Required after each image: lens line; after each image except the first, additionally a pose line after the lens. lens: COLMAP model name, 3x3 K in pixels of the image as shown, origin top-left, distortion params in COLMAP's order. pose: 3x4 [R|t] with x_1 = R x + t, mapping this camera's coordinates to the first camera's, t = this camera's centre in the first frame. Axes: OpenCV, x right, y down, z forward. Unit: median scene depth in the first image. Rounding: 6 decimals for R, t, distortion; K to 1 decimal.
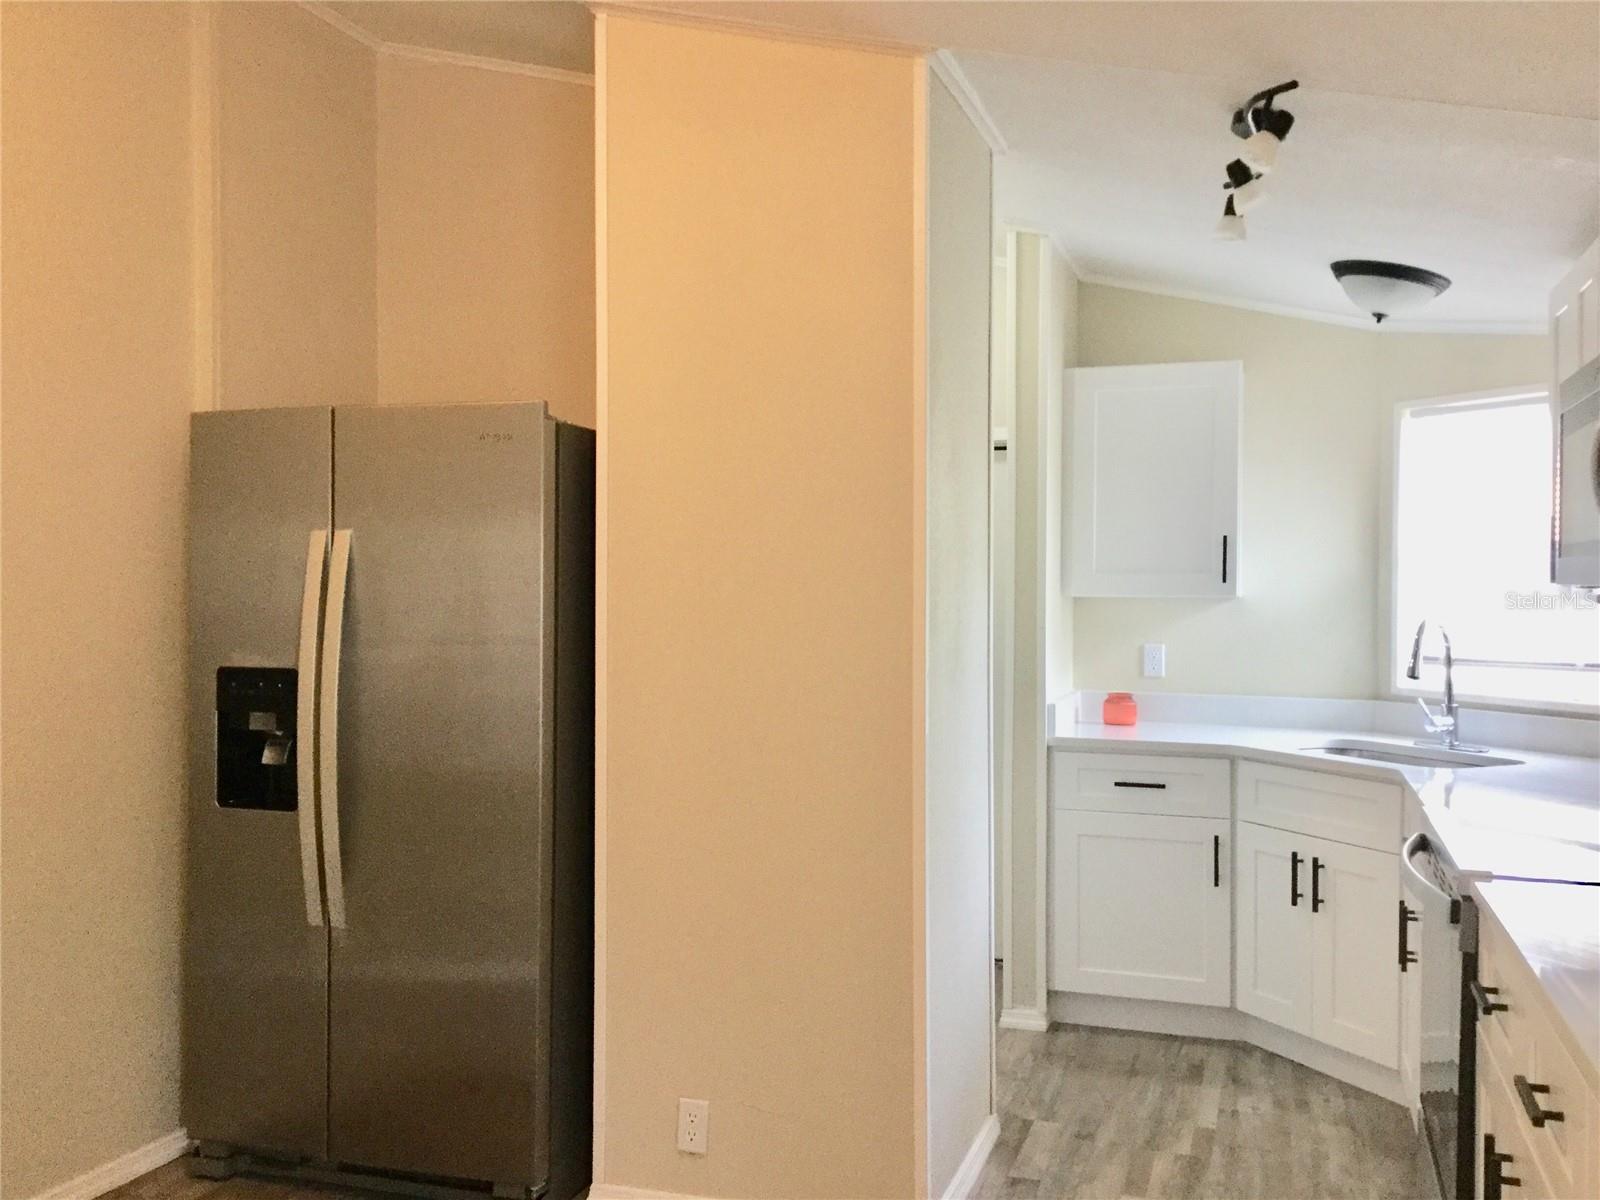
lens RADIAL K [[1434.4, 0, 798.6], [0, 1434.4, 579.9], [0, 0, 1]] dist [0.137093, -0.326873]
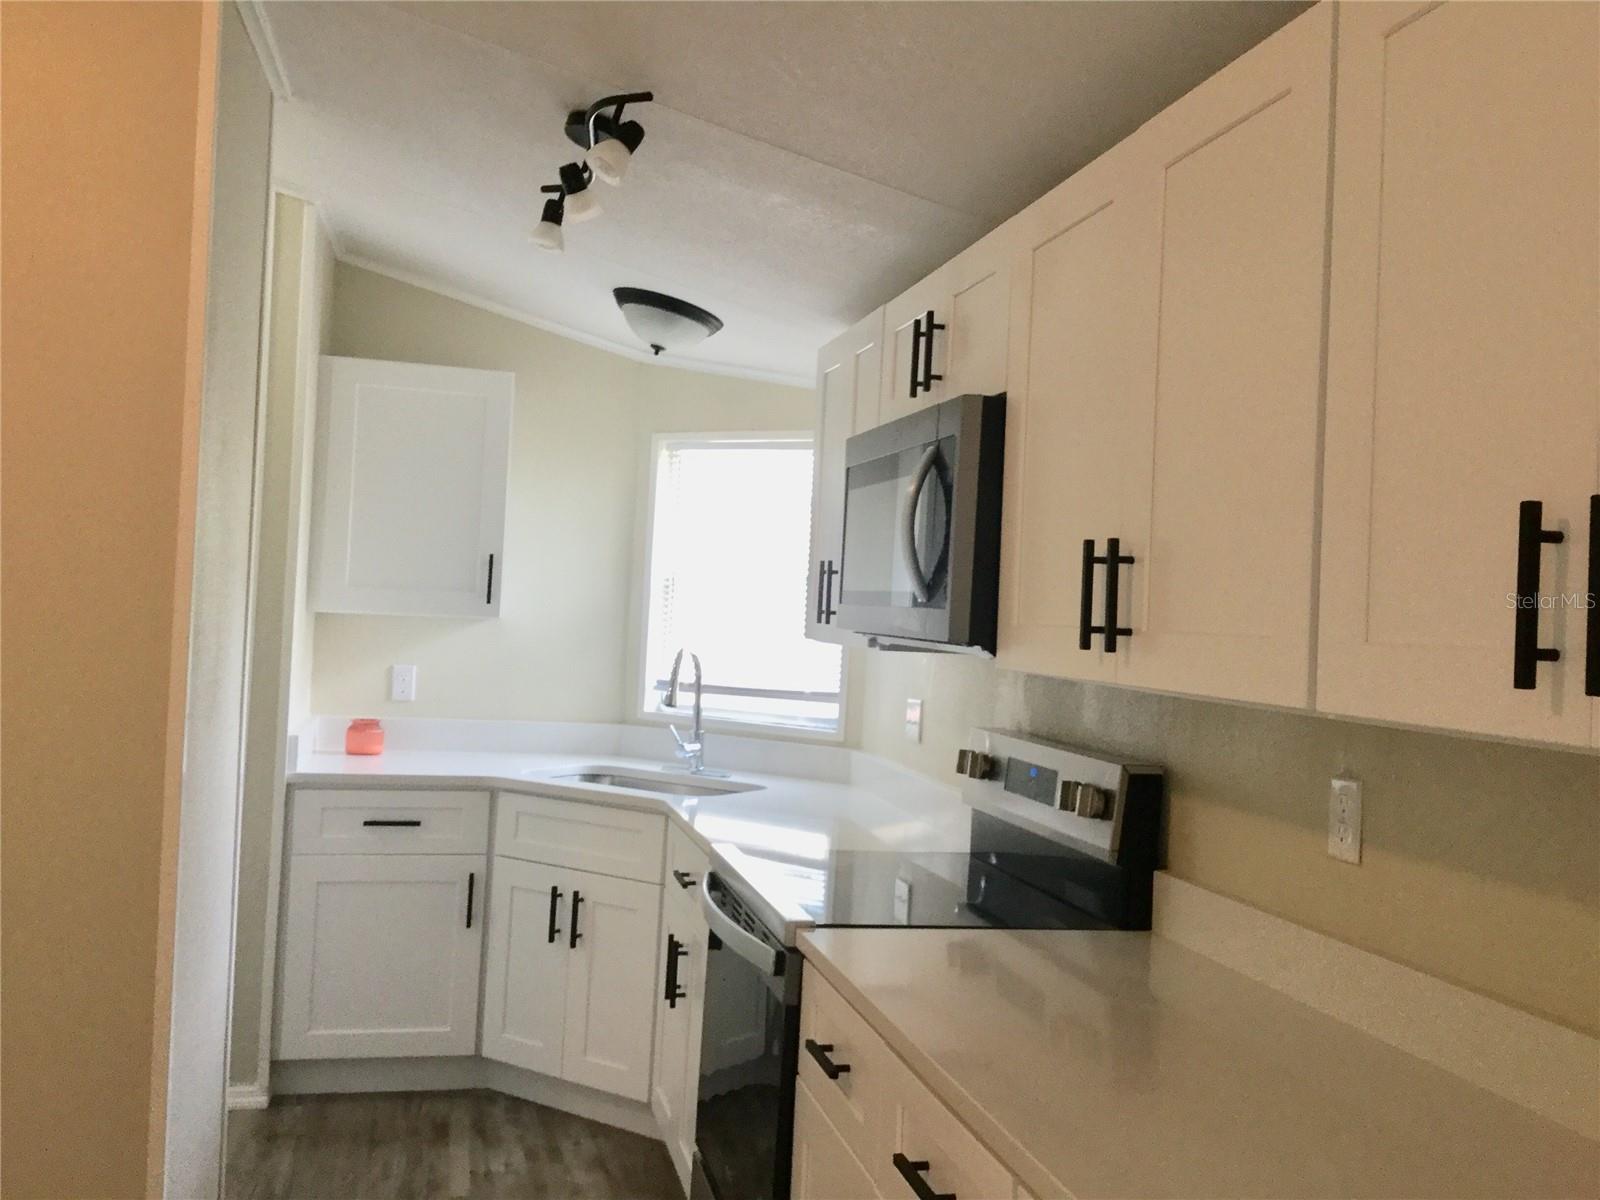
lens RADIAL K [[1434.4, 0, 798.6], [0, 1434.4, 579.9], [0, 0, 1]] dist [0.137093, -0.326873]
pose [[0.843857, 0.045463, 0.534639, -0.045899], [-0.046568, 0.998850, -0.011435, -0.013532], [-0.534544, -0.015248, 0.845003, 0.097840]]
